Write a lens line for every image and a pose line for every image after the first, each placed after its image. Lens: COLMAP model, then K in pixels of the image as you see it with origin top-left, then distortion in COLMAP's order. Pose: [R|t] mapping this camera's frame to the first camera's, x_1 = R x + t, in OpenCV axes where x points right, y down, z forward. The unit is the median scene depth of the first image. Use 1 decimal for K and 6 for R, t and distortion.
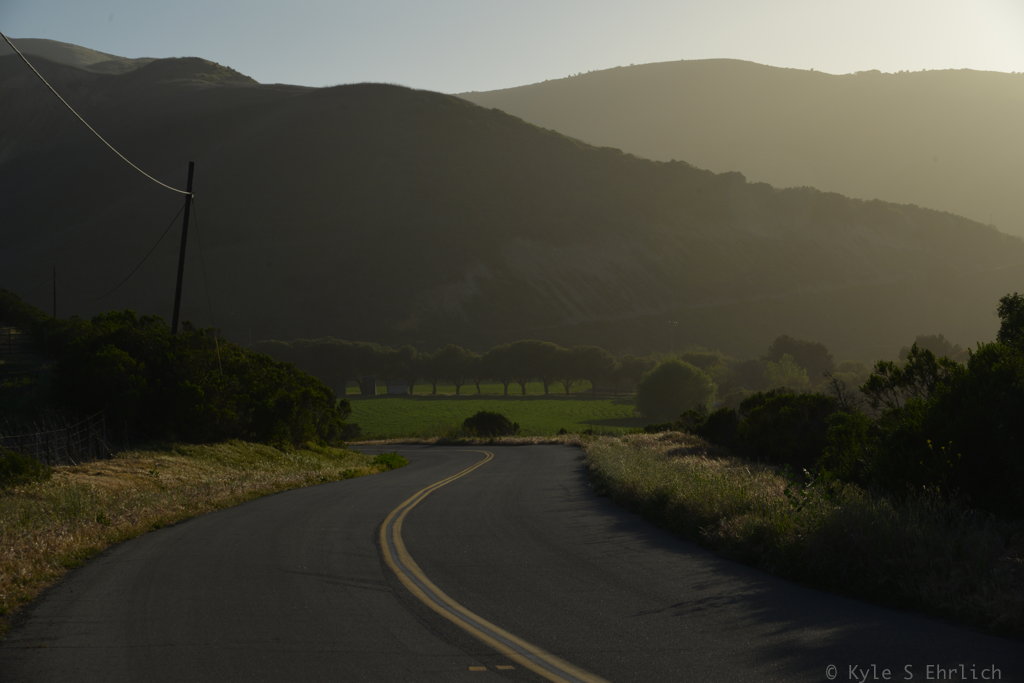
lens RADIAL K [[2435.1, 0, 494.5], [0, 2435.1, 344.5], [0, 0, 1]] dist [0.007876, 0.000000]
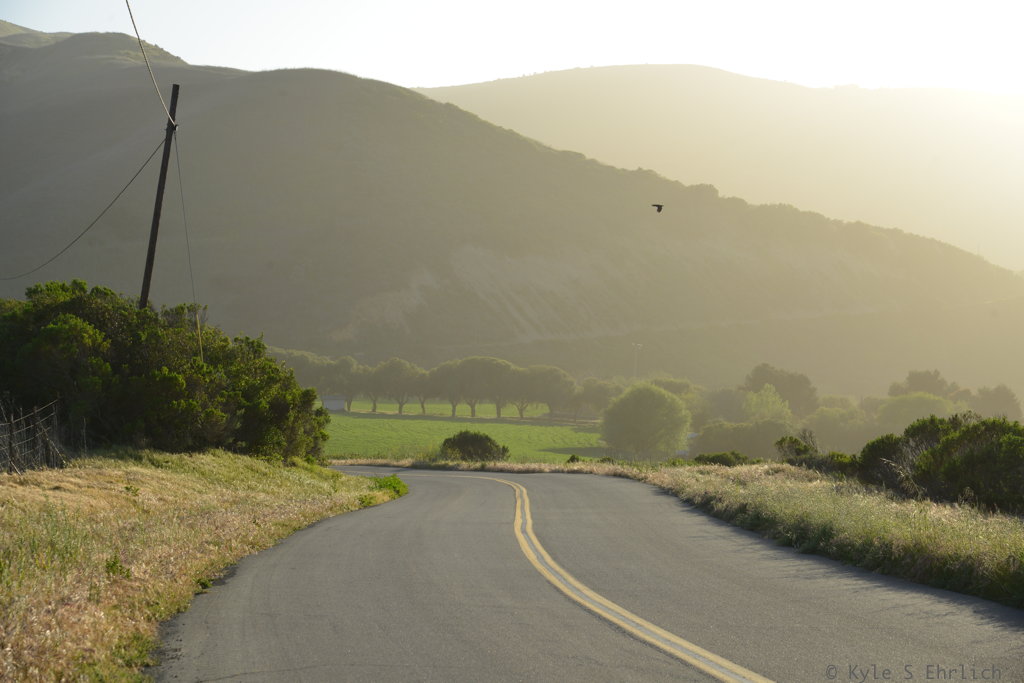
lens RADIAL K [[2629.2, 0, 515.4], [0, 2629.2, 335.5], [0, 0, 1]] dist [0.016843, 0.000000]
pose [[0.998477, 0.043985, 0.033293, -0.006174], [-0.043609, 0.998978, -0.011912, 0.001325], [-0.033783, 0.010442, 0.999375, 0.025143]]
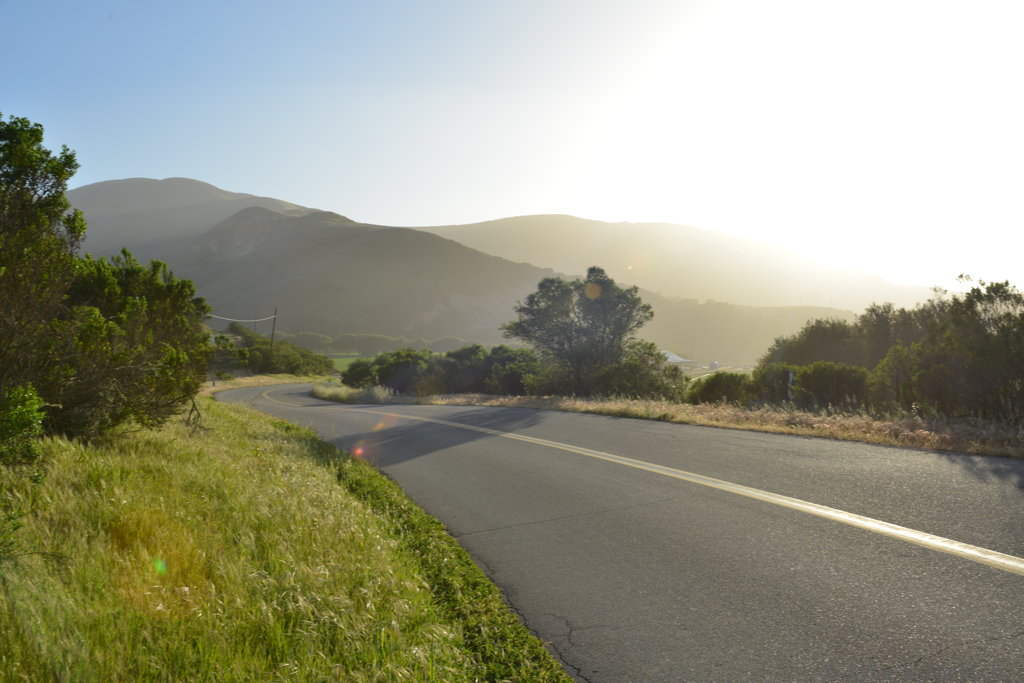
lens RADIAL K [[1077.3, 0, 509.3], [0, 1077.3, 349.7], [0, 0, 1]] dist [-0.028584, 0.000000]
pose [[0.998853, 0.026858, 0.039648, 0.031361], [-0.027446, 0.999520, 0.014369, -0.006005], [-0.039243, -0.015440, 0.999110, -0.134144]]
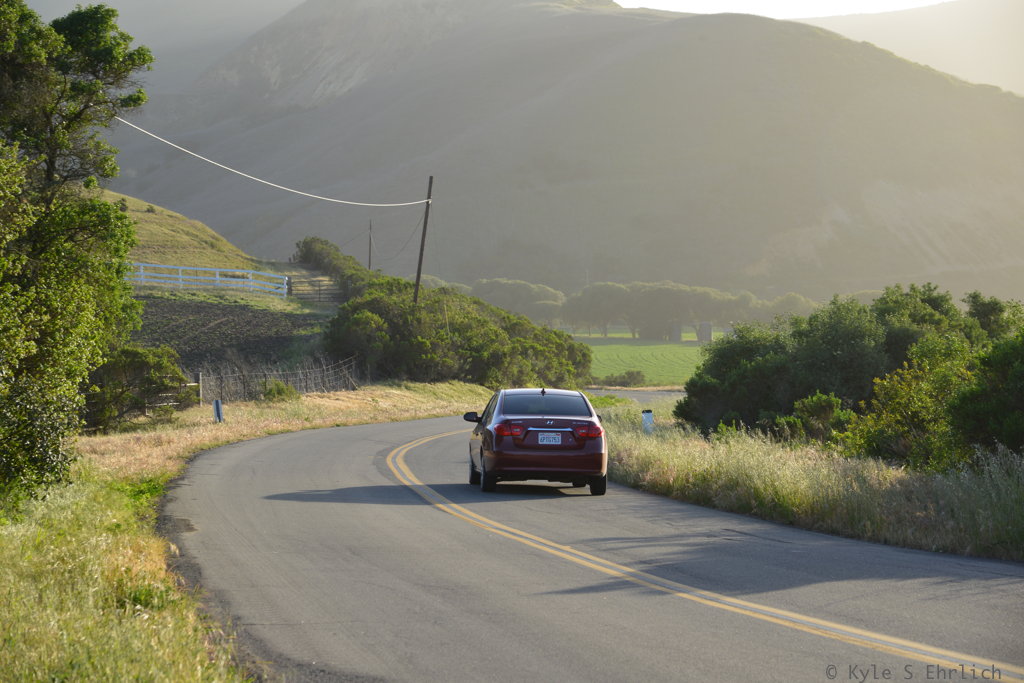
lens RADIAL K [[2629.2, 0, 504.3], [0, 2629.2, 492.8], [0, 0, 1]] dist [0.016843, 0.000000]
pose [[0.989390, 0.040444, -0.139543, 0.018803], [-0.029202, 0.996230, 0.081693, -0.002849], [0.142321, -0.076751, 0.986840, -0.066780]]
